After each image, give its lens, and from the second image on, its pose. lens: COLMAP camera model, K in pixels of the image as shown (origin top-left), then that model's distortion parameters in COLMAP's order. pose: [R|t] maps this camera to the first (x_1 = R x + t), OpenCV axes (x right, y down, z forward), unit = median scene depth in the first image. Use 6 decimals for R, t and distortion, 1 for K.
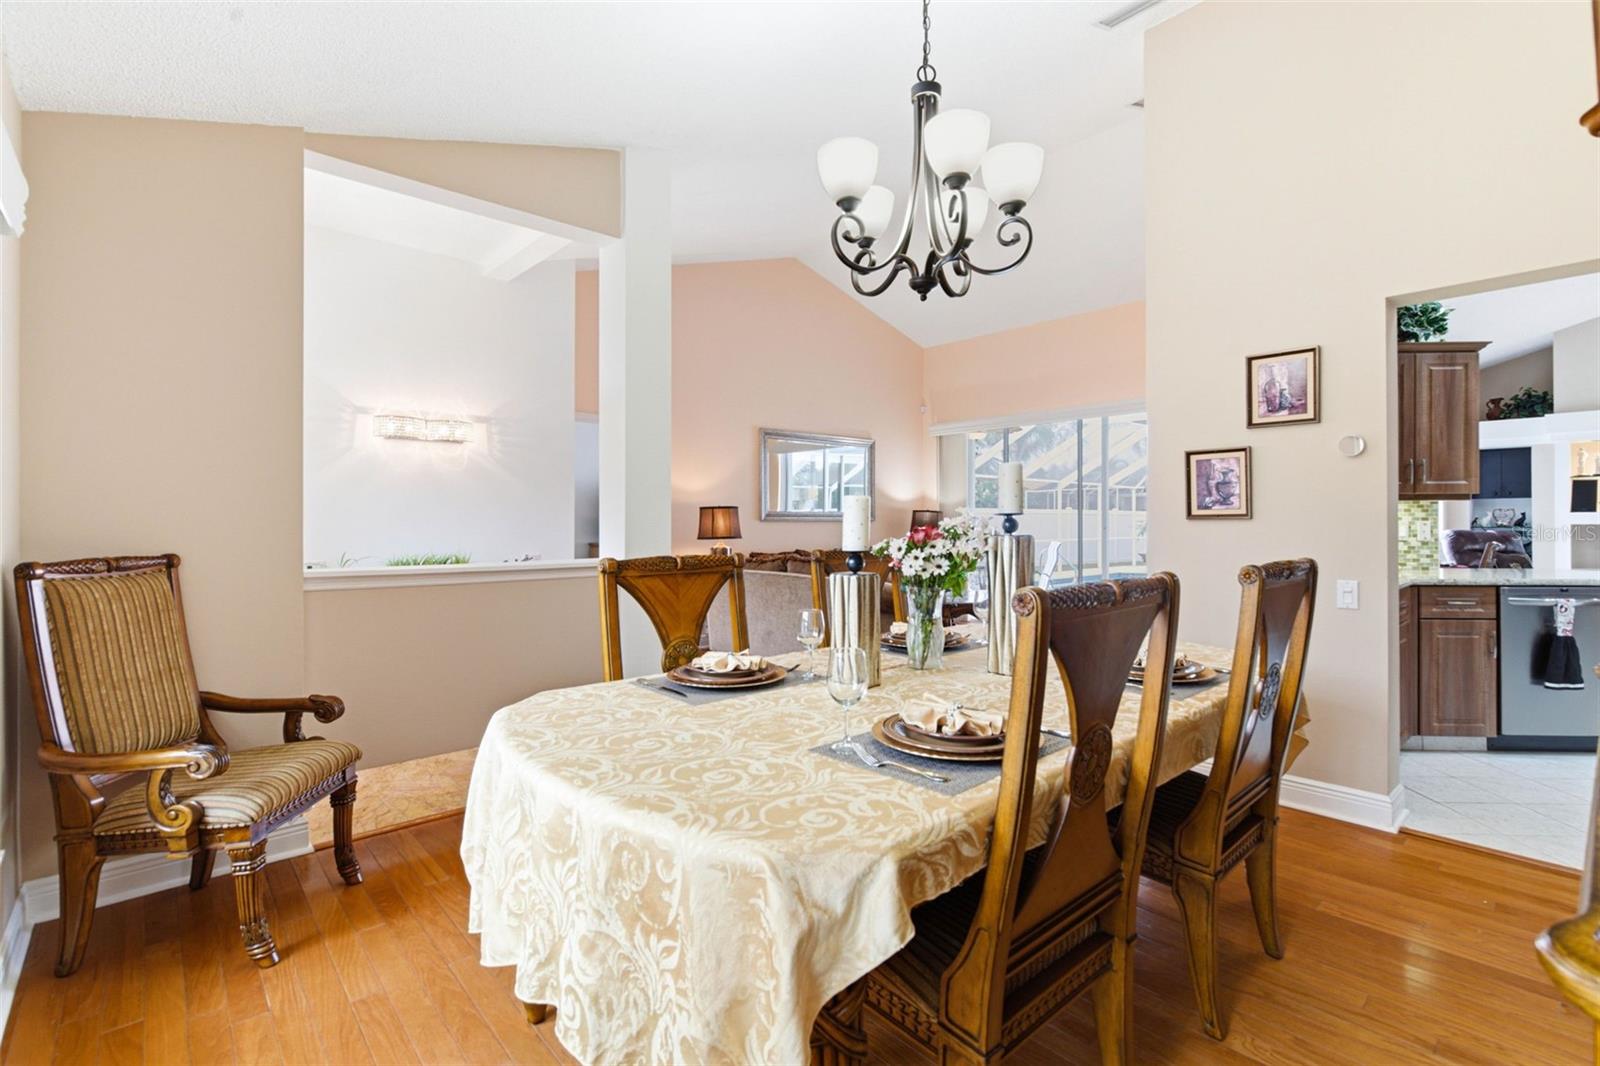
lens RADIAL K [[726.4, 0, 797.9], [0, 726.4, 528.7], [0, 0, 1]] dist [-0.000114, 0.000633]
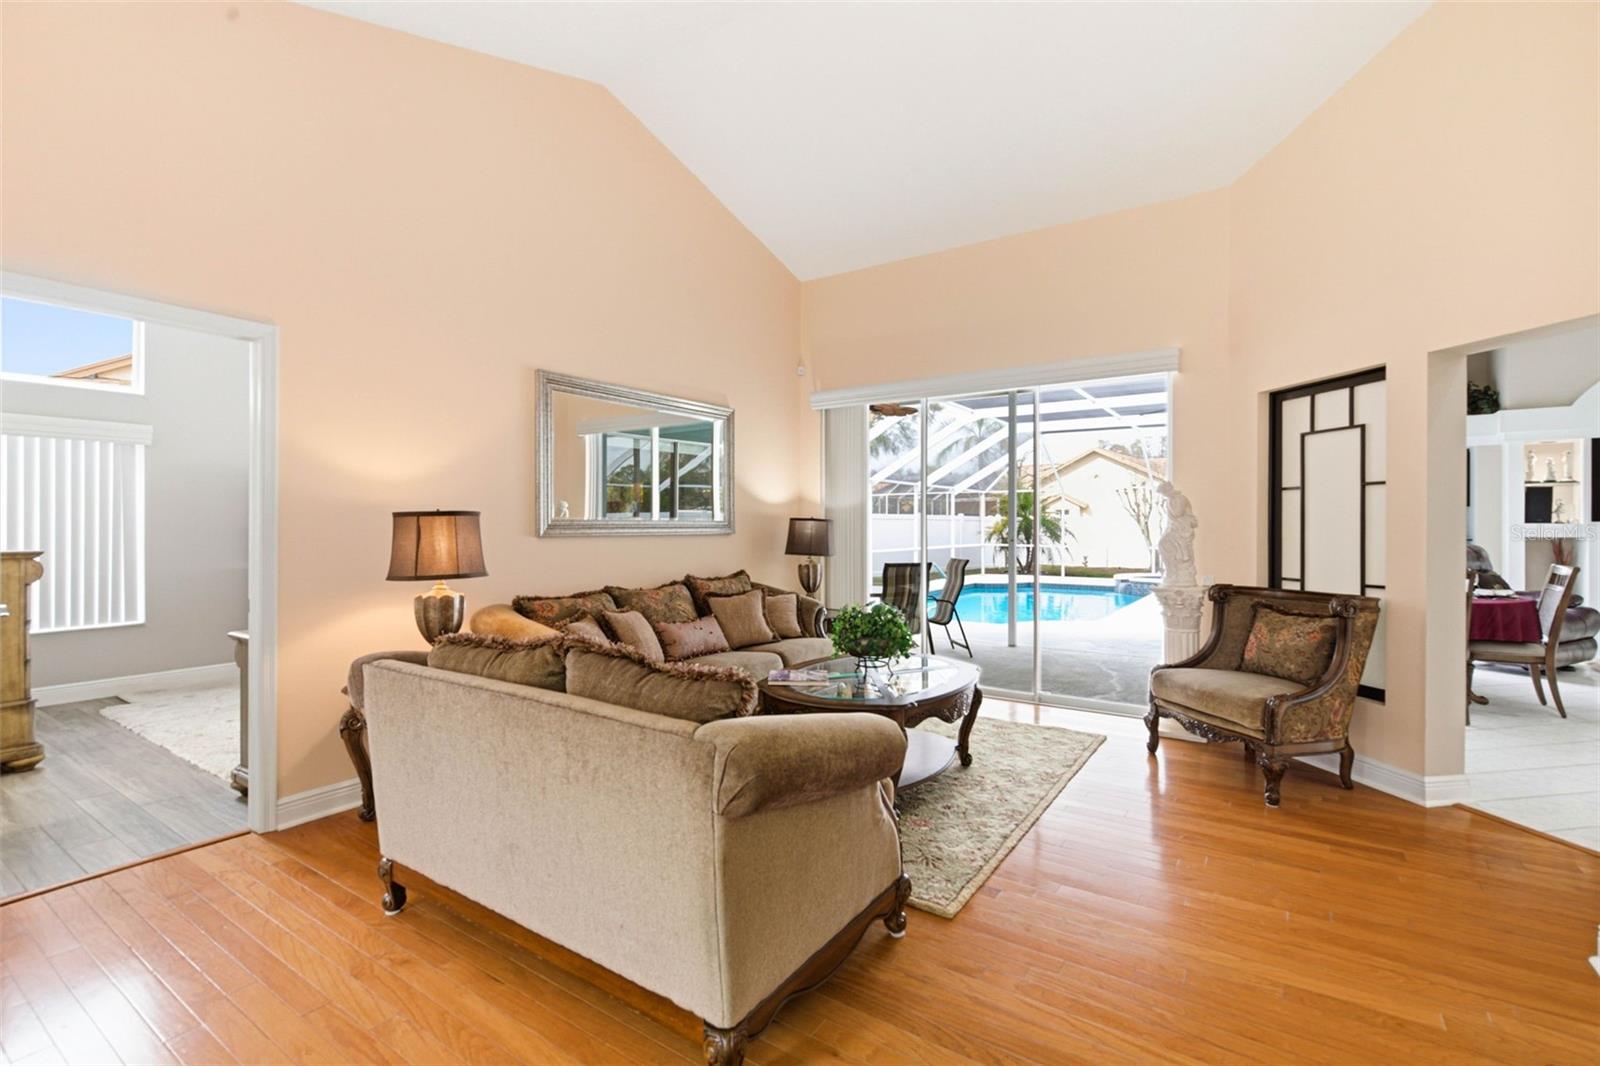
lens RADIAL K [[726.4, 0, 797.5], [0, 726.4, 533.1], [0, 0, 1]] dist [-0.000114, 0.000633]
pose [[0.972106, -0.000990, 0.234539, 0.009341], [0.000558, 0.999998, 0.001907, -0.012840], [-0.234540, -0.001723, 0.972105, 0.353221]]
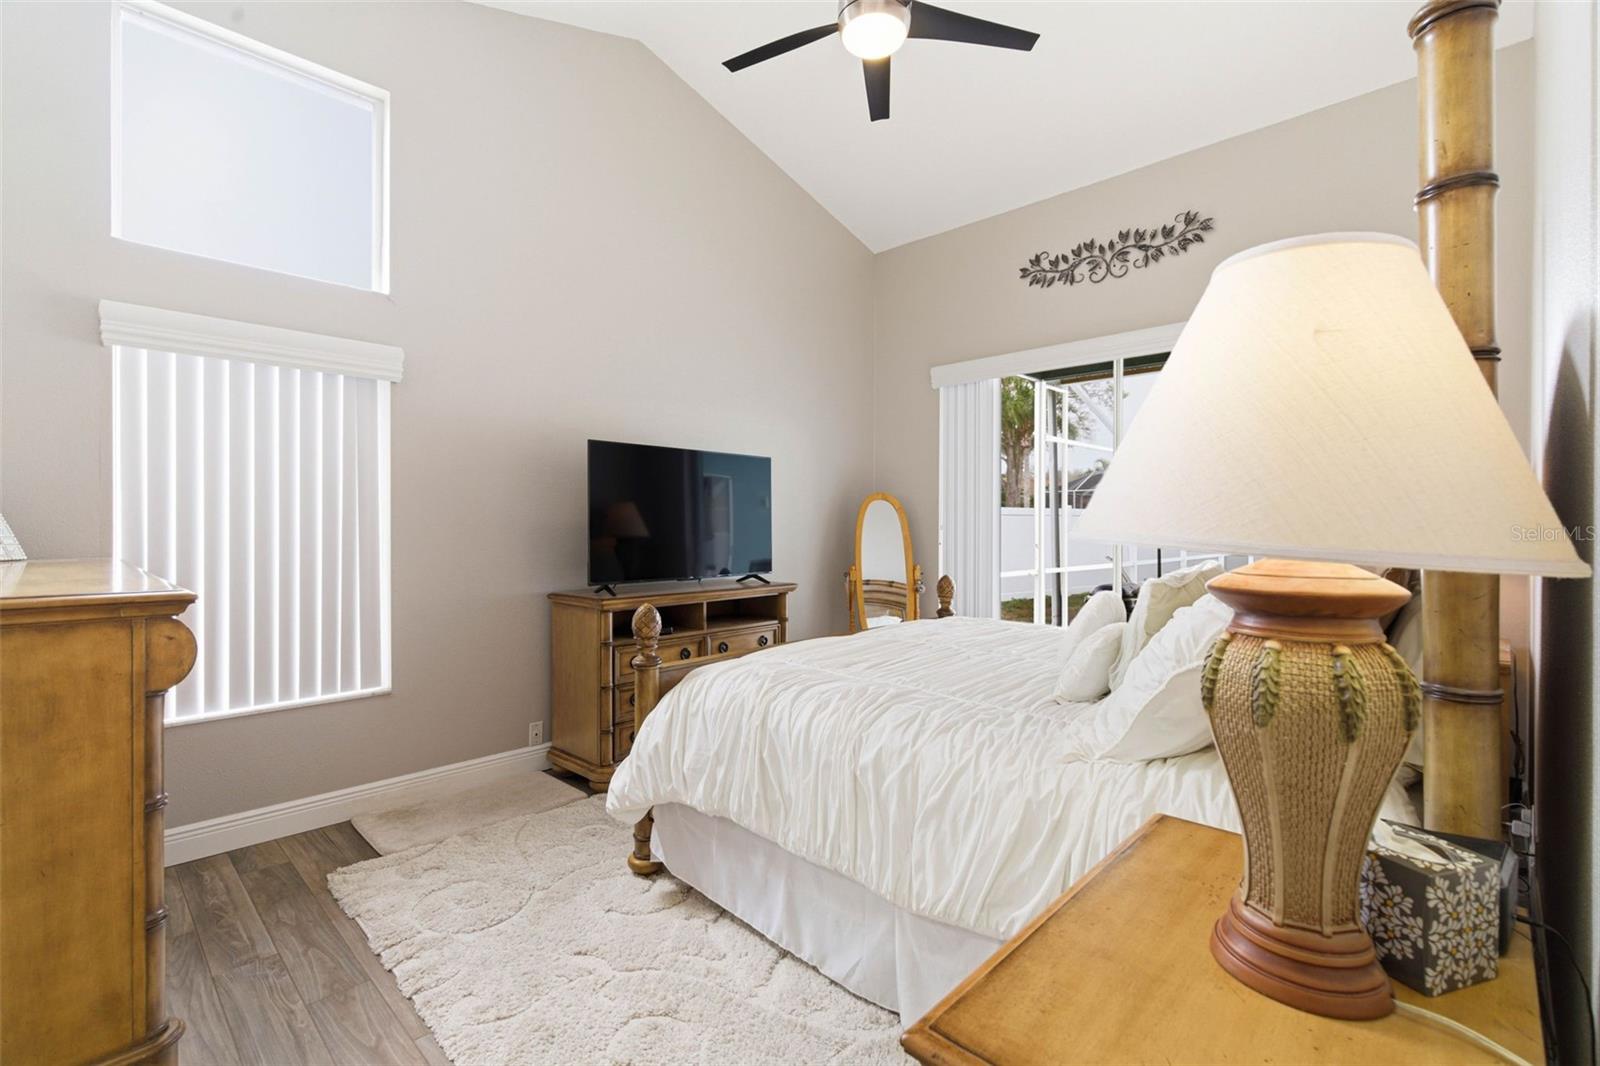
lens RADIAL K [[726.4, 0, 798.0], [0, 726.4, 529.5], [0, 0, 1]] dist [-0.000114, 0.000633]
pose [[0.998143, -0.004254, 0.060769, -0.092290], [0.004176, 0.999990, 0.001405, -0.013503], [-0.060774, -0.001149, 0.998151, 0.523274]]
